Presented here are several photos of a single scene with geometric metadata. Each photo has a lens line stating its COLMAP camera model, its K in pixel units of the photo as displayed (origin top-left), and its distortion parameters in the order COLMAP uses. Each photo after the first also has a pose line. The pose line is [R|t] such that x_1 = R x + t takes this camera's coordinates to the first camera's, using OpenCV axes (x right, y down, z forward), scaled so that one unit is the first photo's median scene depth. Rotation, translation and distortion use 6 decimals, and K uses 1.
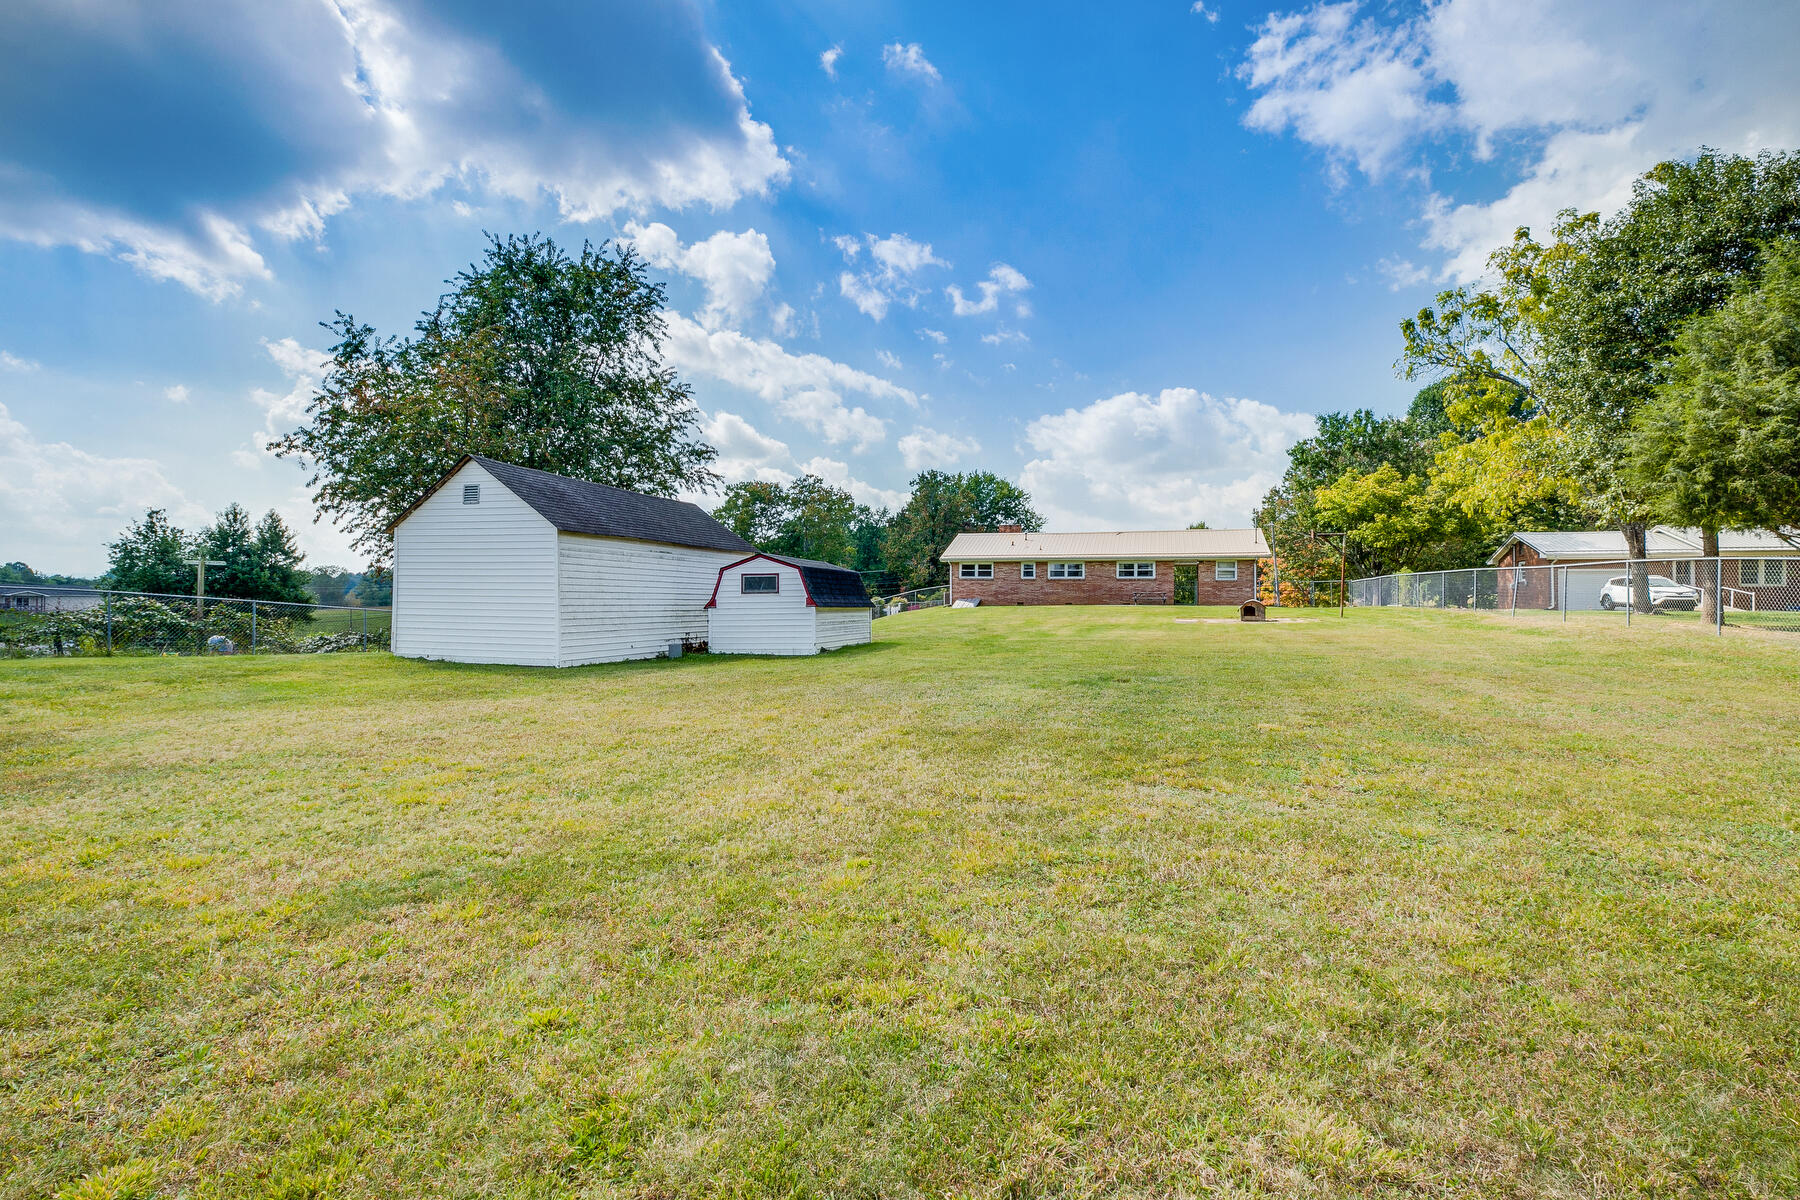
lens RADIAL K [[810.3, 0, 895.1], [0, 810.3, 591.9], [0, 0, 1]] dist [0.002951, -0.000010]
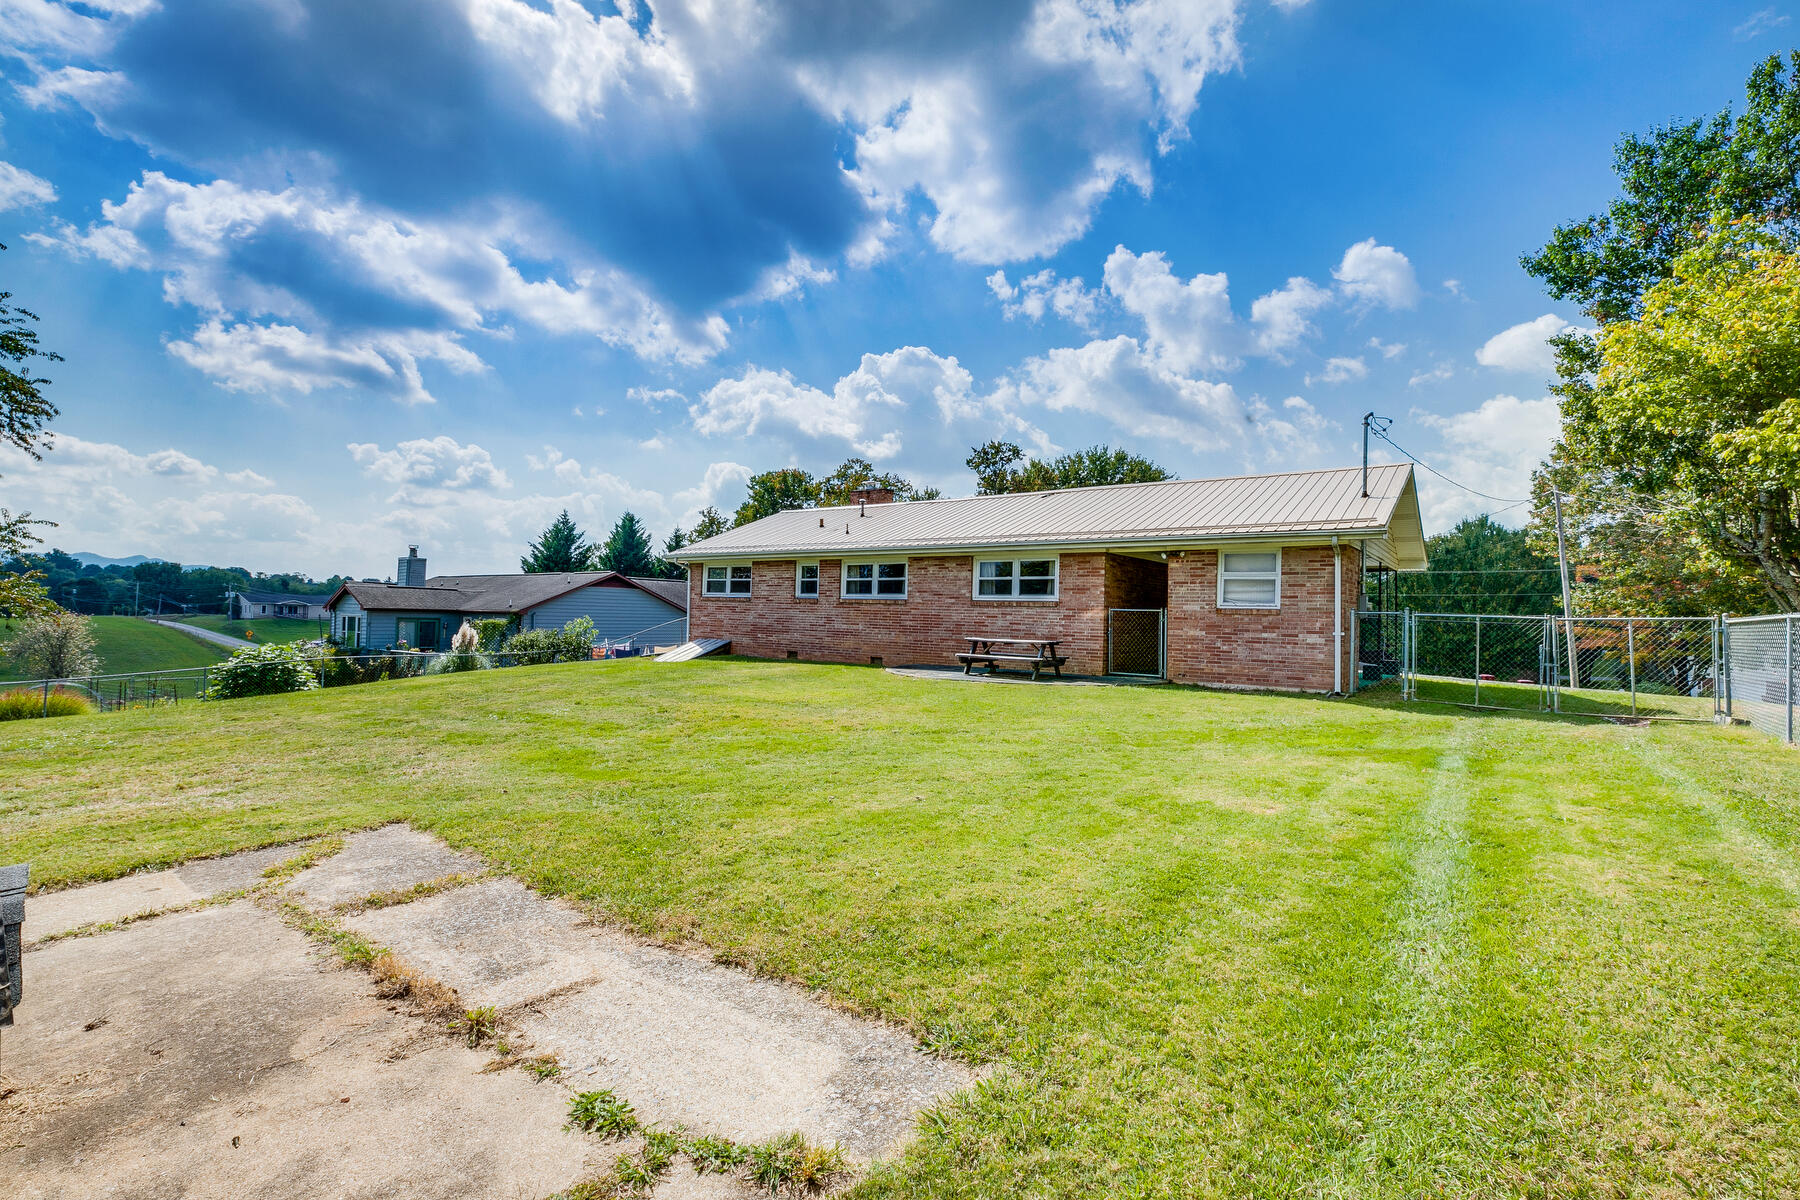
lens RADIAL K [[800.4, 0, 900.0], [0, 800.4, 600.0], [0, 0, 1]] dist [0.001189, 0.000024]
pose [[0.949863, 0.010452, -0.312493, 0.347754], [-0.013890, 0.999865, -0.008779, -0.012137], [0.312359, 0.012680, 0.949880, 0.597524]]
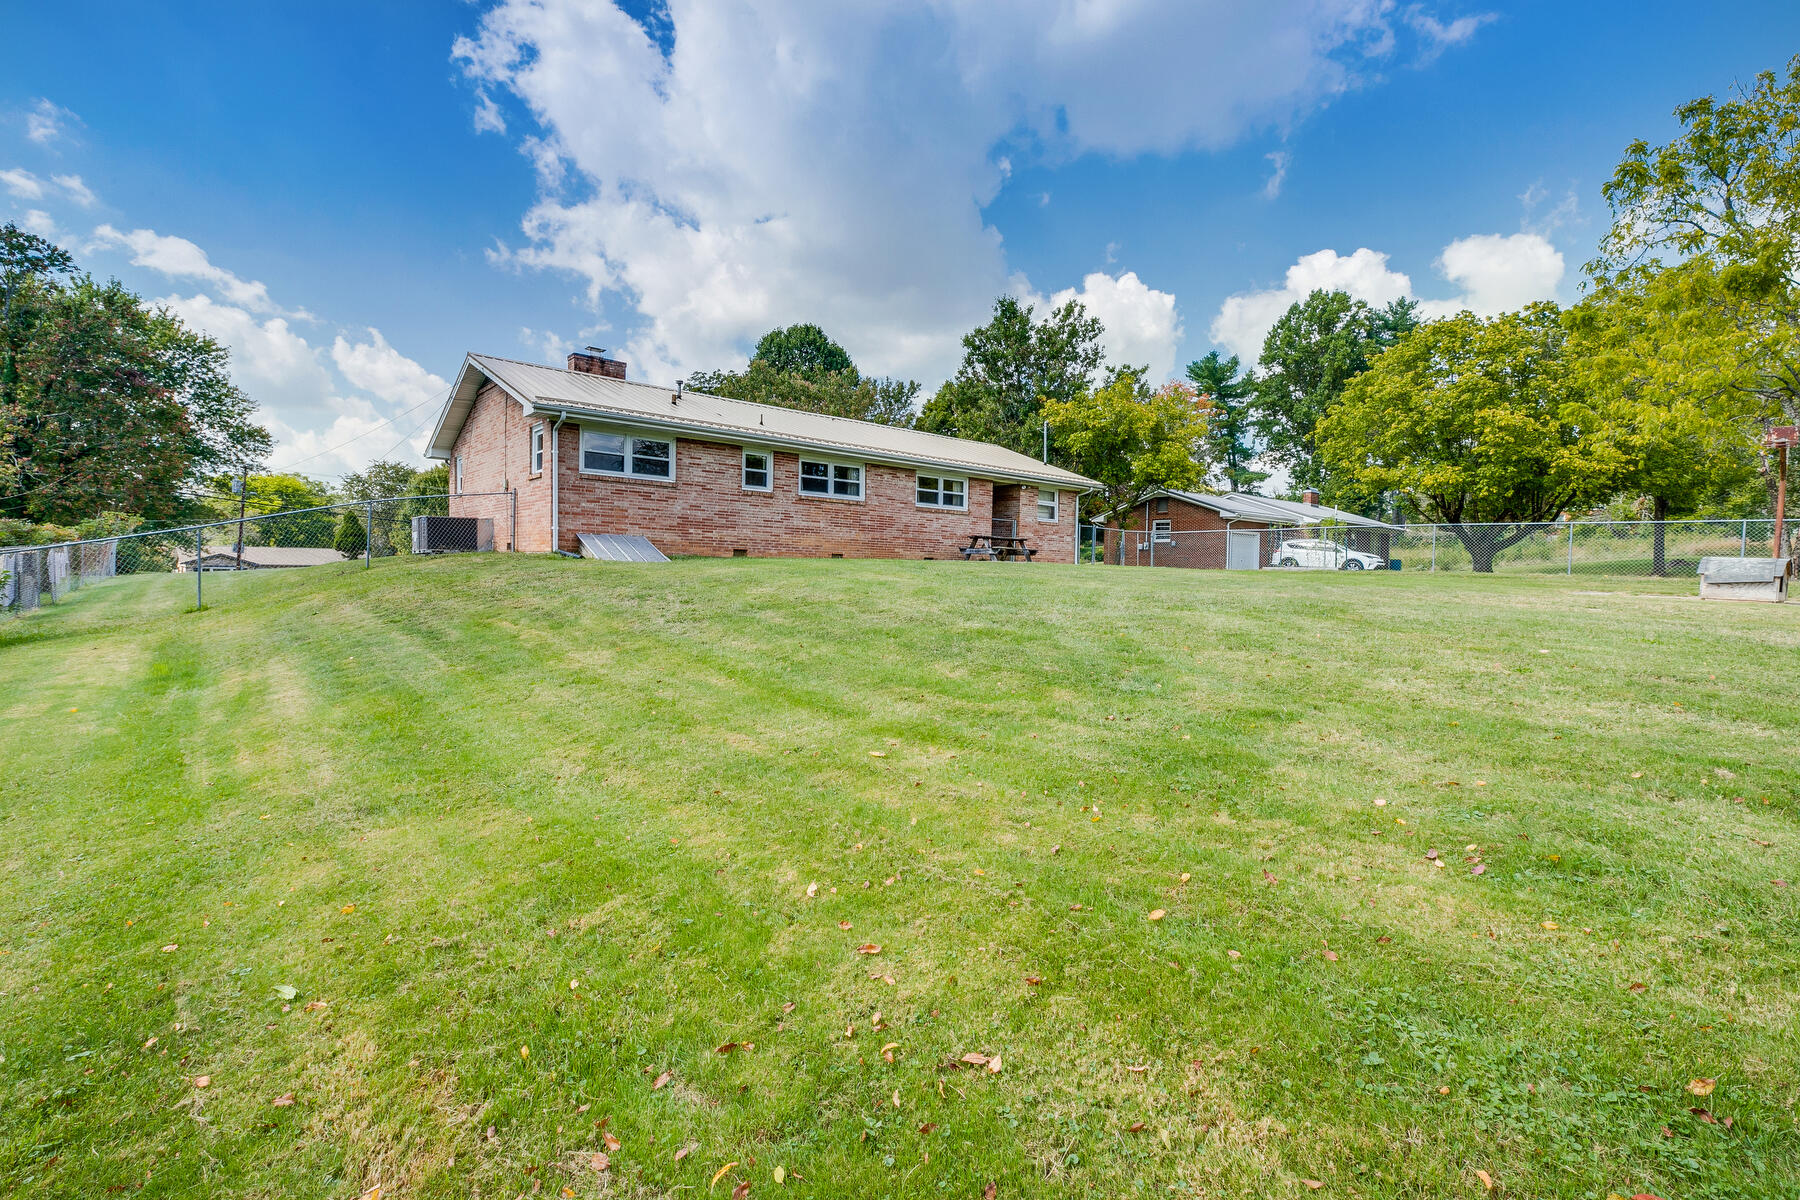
lens RADIAL K [[810.3, 0, 895.1], [0, 810.3, 591.9], [0, 0, 1]] dist [0.002951, -0.000010]
pose [[0.519665, -0.017623, 0.854188, -0.144089], [-0.032840, 0.998636, 0.040582, 0.015093], [-0.853739, -0.049141, 0.518377, 0.727443]]
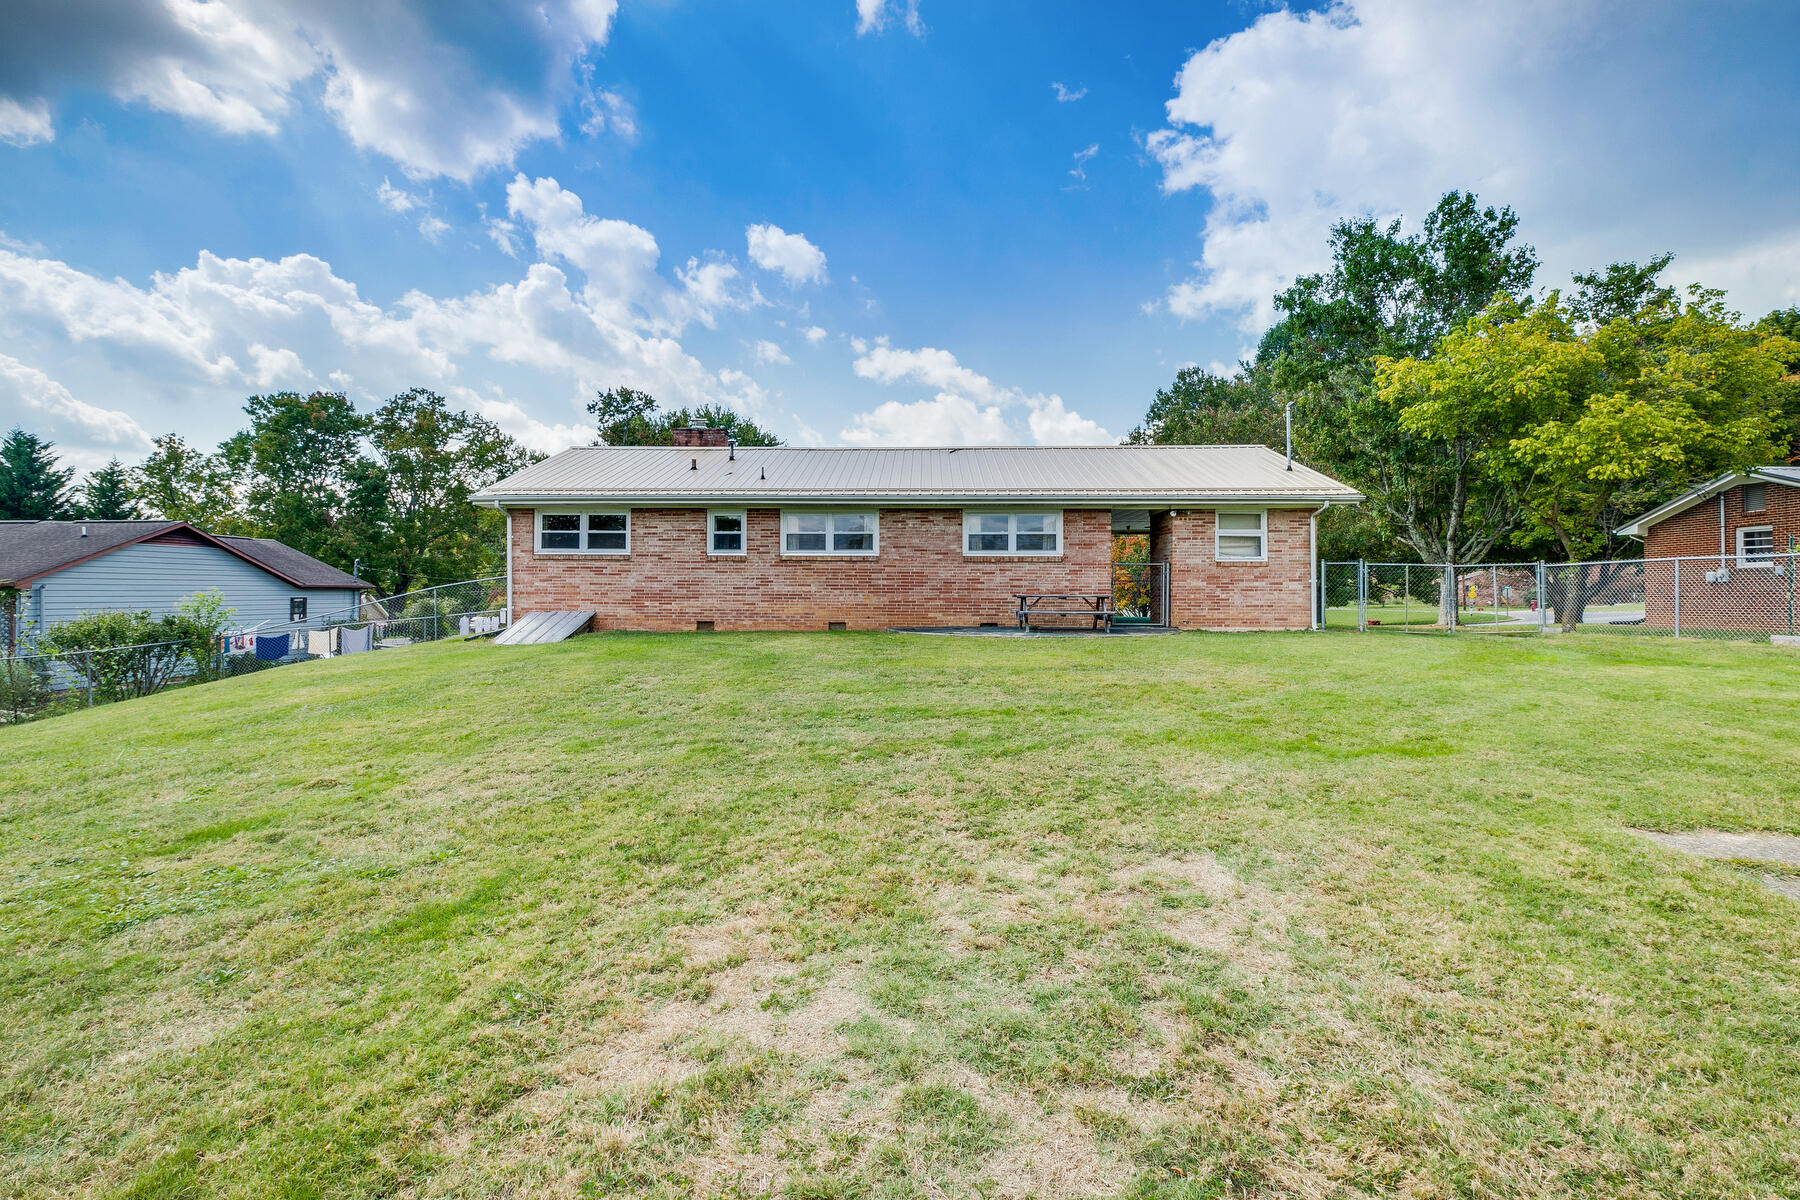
lens RADIAL K [[810.3, 0, 895.1], [0, 810.3, 591.9], [0, 0, 1]] dist [0.002951, -0.000010]
pose [[0.960346, -0.005447, 0.278758, 0.134889], [0.000523, 0.999843, 0.017734, -0.006411], [-0.278811, -0.016885, 0.960197, 0.628686]]
